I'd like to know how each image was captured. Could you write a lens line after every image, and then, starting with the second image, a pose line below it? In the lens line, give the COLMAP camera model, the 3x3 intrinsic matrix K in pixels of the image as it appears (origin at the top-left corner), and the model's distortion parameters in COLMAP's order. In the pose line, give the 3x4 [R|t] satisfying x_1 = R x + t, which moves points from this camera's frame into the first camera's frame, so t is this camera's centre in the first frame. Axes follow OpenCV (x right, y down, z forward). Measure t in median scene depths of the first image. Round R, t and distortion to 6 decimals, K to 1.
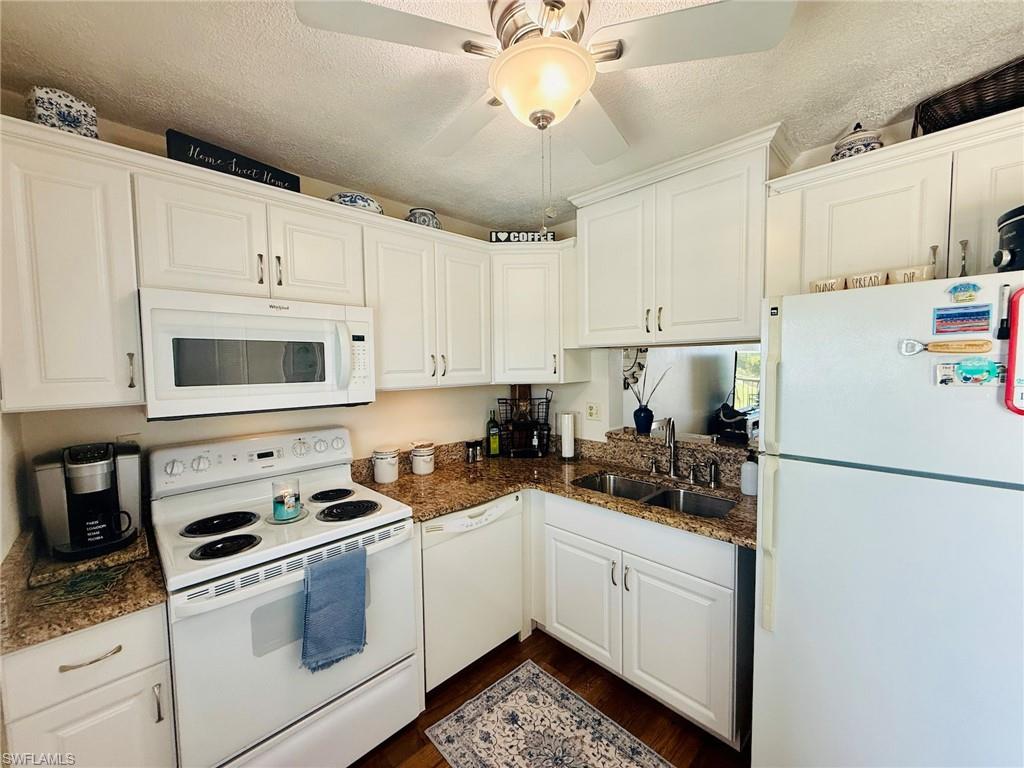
lens RADIAL K [[408.1, 0, 482.6], [0, 408.1, 388.2], [0, 0, 1]] dist [0.001769, -0.000063]
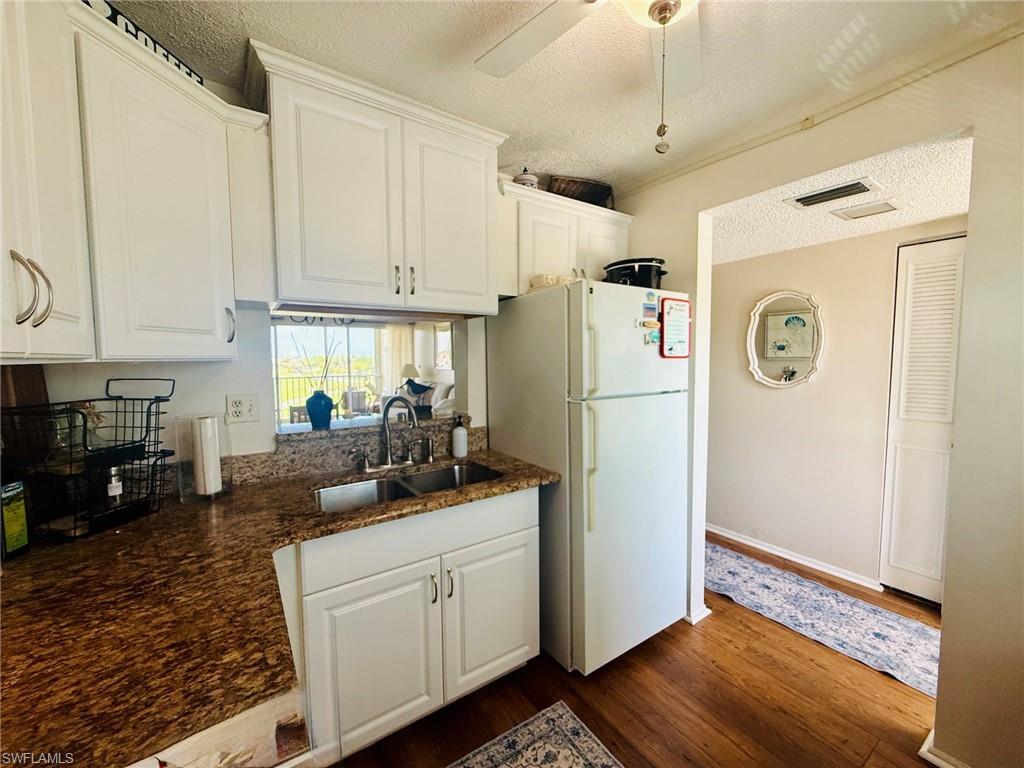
lens RADIAL K [[408.1, 0, 545.0], [0, 408.1, 384.9], [0, 0, 1]] dist [0.001769, -0.000063]
pose [[0.114488, -0.055582, 0.991868, -0.412168], [0.064915, 0.996718, 0.048361, 0.028385], [-0.991301, 0.058850, 0.117721, 0.643078]]
